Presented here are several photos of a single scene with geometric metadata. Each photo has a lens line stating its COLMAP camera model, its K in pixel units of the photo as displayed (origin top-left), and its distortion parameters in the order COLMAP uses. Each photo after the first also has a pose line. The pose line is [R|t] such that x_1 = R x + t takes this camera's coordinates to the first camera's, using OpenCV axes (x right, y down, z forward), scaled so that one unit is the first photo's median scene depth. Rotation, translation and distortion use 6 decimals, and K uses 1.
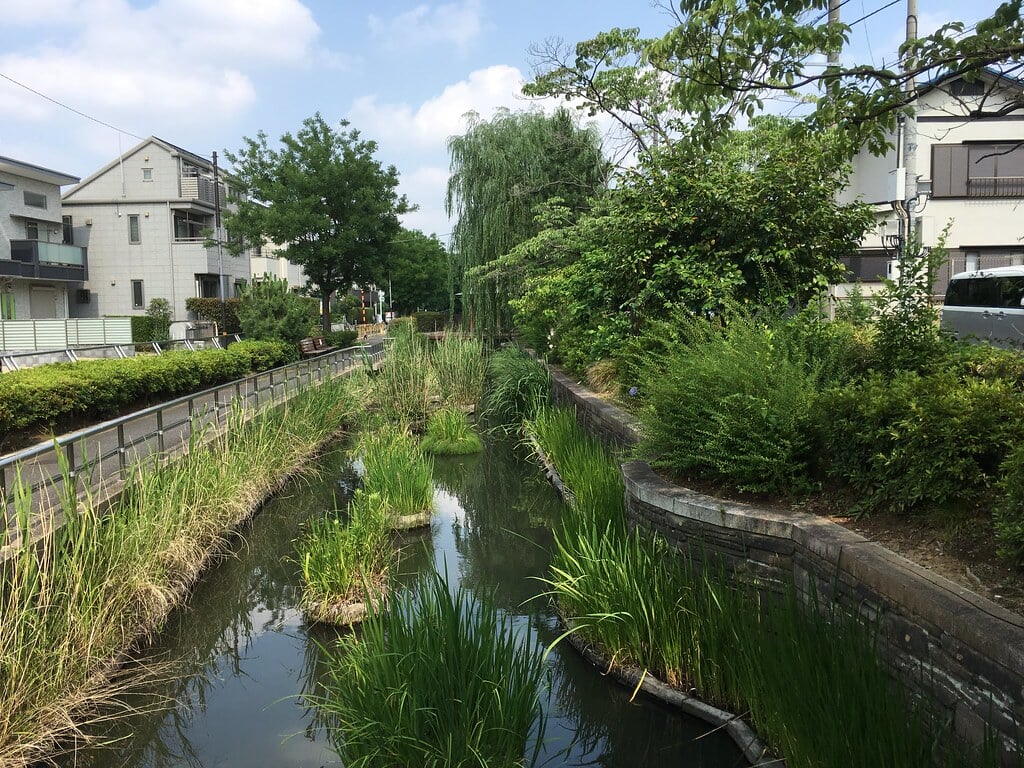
lens RADIAL K [[864.6, 0, 512.0], [0, 864.6, 384.0], [0, 0, 1]] dist [-0.013817, -0.017243]
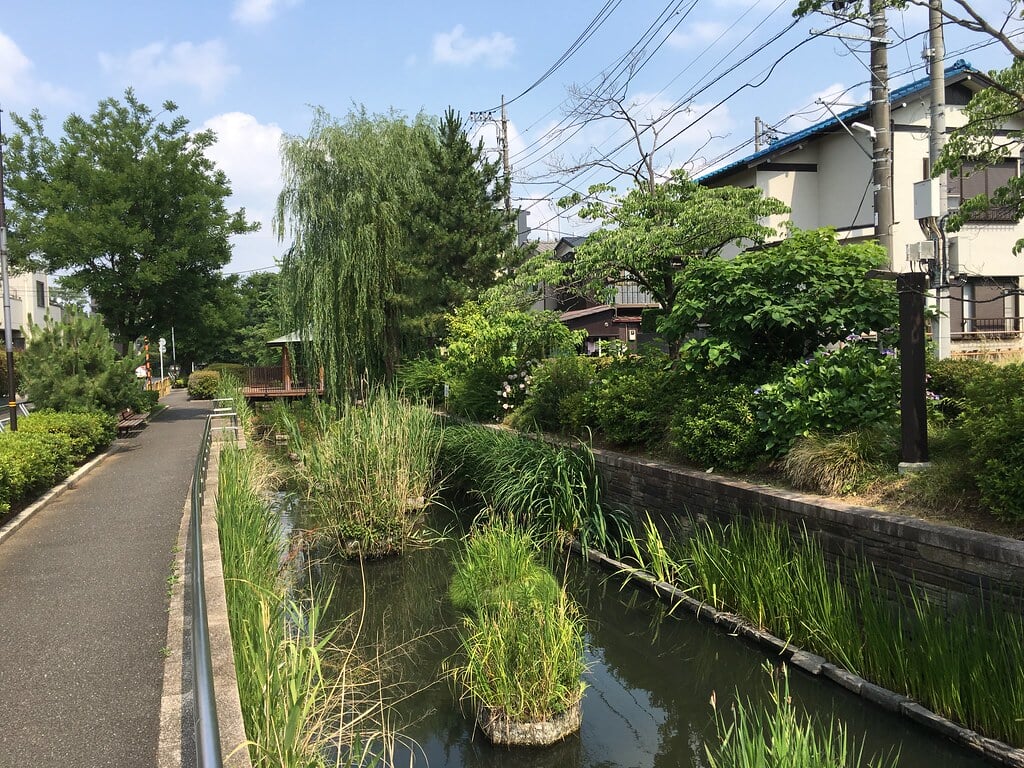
lens RADIAL K [[864.6, 0, 512.0], [0, 864.6, 384.0], [0, 0, 1]] dist [-0.013817, -0.017243]
pose [[0.959452, -0.023543, 0.280887, -0.118533], [0.039542, 0.997894, -0.051426, -0.019603], [-0.279085, 0.060448, 0.958362, 0.235033]]
